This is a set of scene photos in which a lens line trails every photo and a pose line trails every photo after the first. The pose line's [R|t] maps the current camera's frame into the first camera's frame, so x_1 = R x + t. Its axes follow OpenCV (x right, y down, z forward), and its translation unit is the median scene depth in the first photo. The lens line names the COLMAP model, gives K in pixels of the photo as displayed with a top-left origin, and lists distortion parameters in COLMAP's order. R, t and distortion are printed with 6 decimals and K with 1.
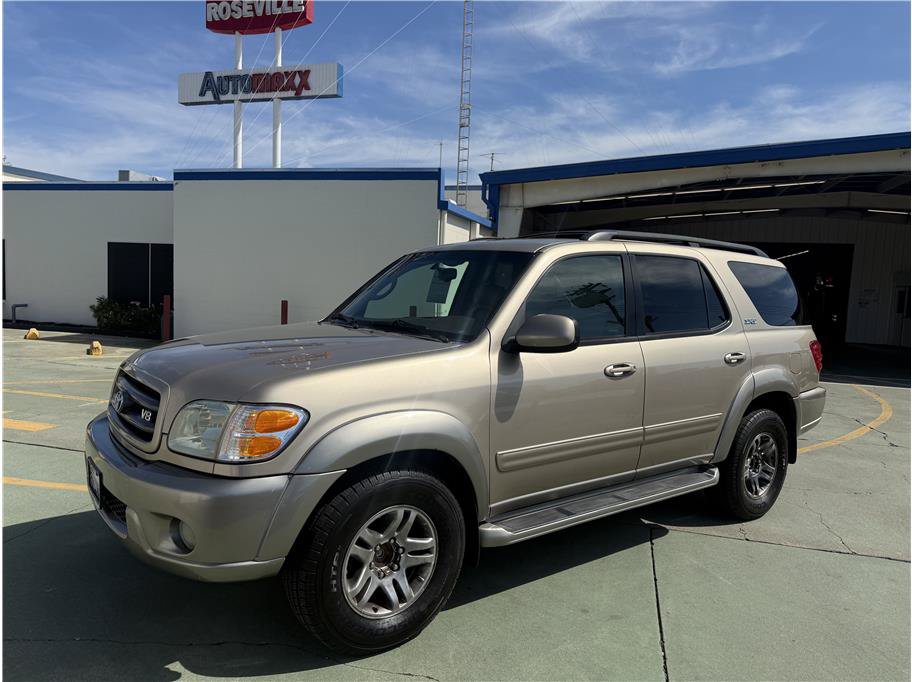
lens RADIAL K [[649.5, 0, 456.0], [0, 649.5, 341.0], [0, 0, 1]] dist [0.057087, -0.103649]
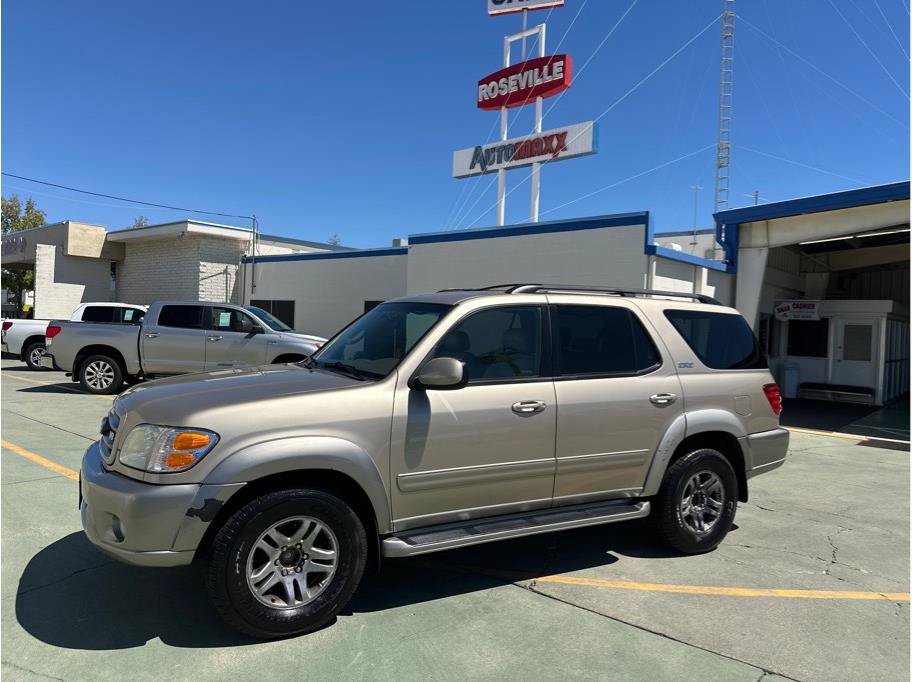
lens RADIAL K [[643.8, 0, 456.0], [0, 643.8, 341.0], [0, 0, 1]] dist [0.040785, -0.046528]
pose [[0.989505, -0.008591, -0.144245, 0.236543], [-0.001958, 0.997342, -0.072832, 0.010080], [0.144488, 0.072350, 0.986858, -0.109440]]
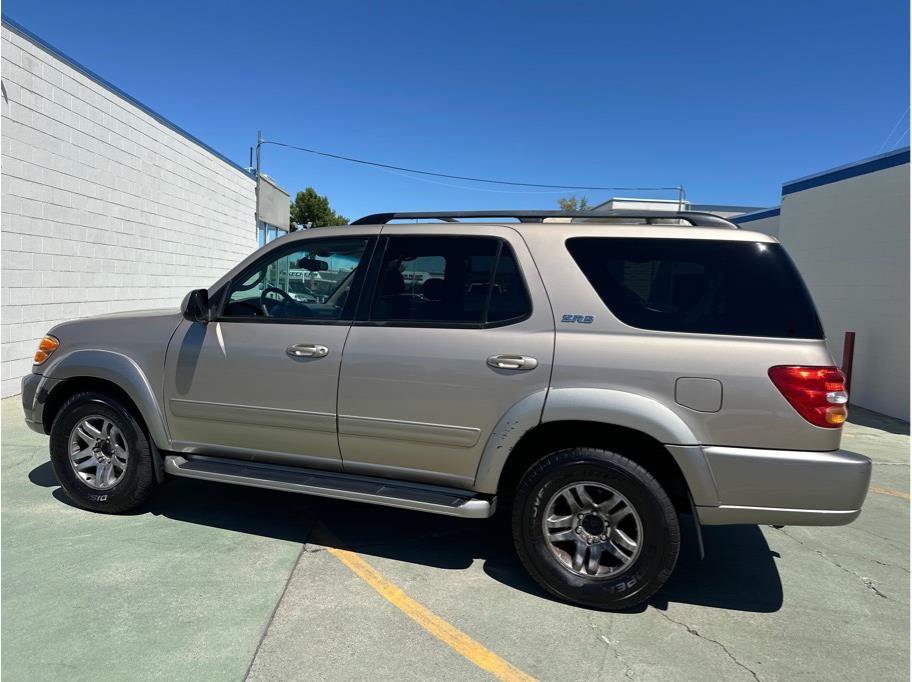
lens RADIAL K [[643.8, 0, 456.0], [0, 643.8, 341.0], [0, 0, 1]] dist [0.040785, -0.046528]
pose [[0.553991, 0.043884, -0.831365, 0.989070], [-0.091304, 0.995789, -0.008278, 0.013617], [0.827501, 0.080493, 0.555665, 0.516186]]
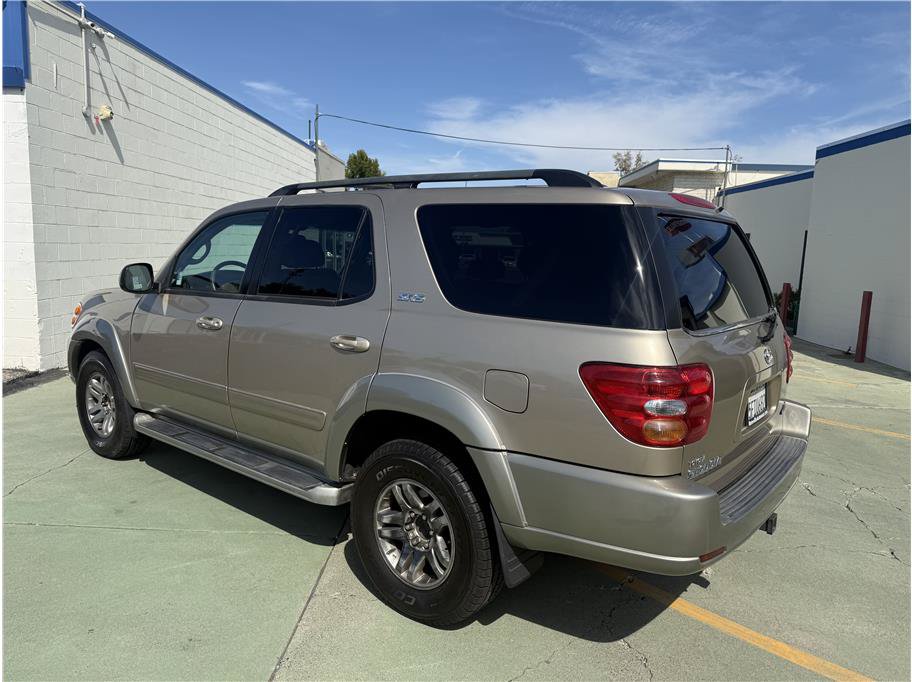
lens RADIAL K [[648.8, 0, 456.0], [0, 648.8, 341.0], [0, 0, 1]] dist [-0.004736, -0.002212]
pose [[0.237332, 0.107601, -0.965451, 1.101551], [-0.103398, 0.990999, 0.085030, -0.046754], [0.965910, 0.079646, 0.246322, 0.922794]]
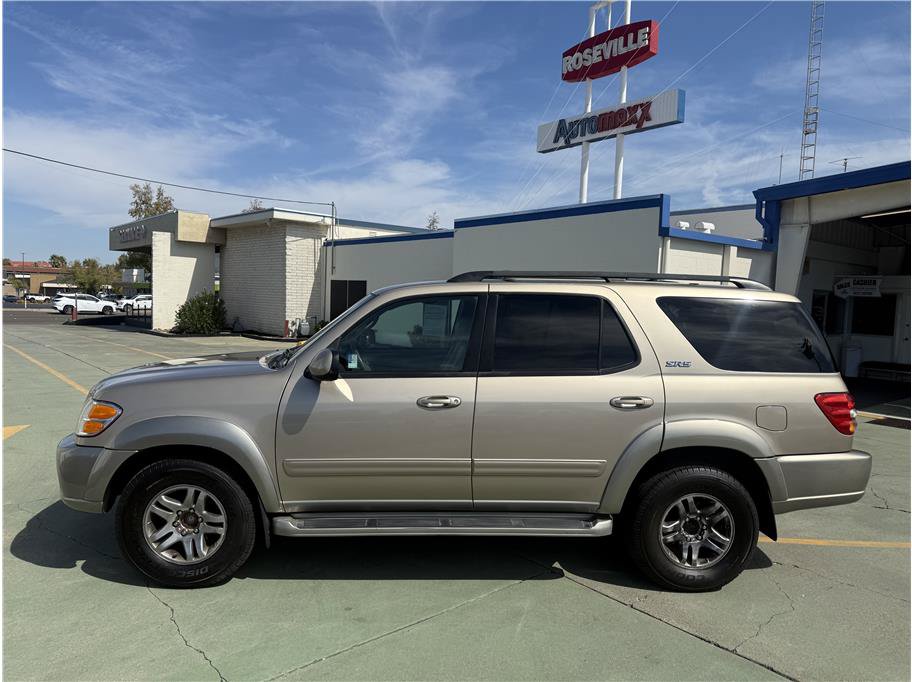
lens RADIAL K [[643.8, 0, 456.0], [0, 643.8, 341.0], [0, 0, 1]] dist [0.040785, -0.046528]
pose [[0.827671, 0.022481, -0.560764, 0.711626], [-0.044041, 0.998718, -0.024965, -0.025914], [0.559483, 0.045359, 0.827600, 0.105872]]
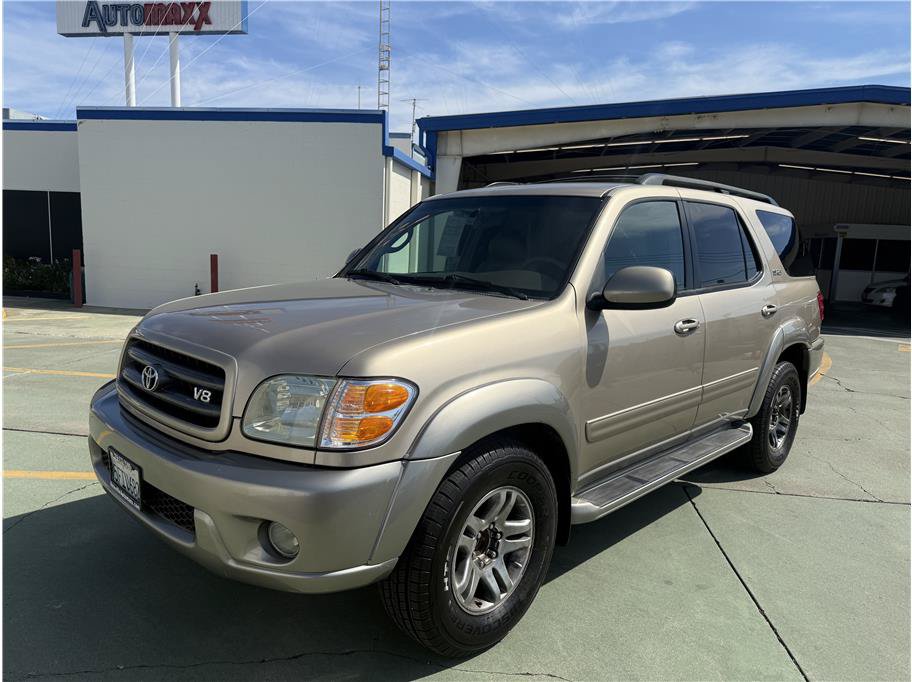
lens RADIAL K [[656.0, 0, 456.0], [0, 656.0, 341.0], [0, 0, 1]] dist [0.004341, -0.007090]
pose [[0.989850, -0.023845, 0.140104, -0.167284], [0.014157, 0.997465, 0.069740, -0.002922], [-0.141412, -0.067049, 0.987678, 0.096746]]
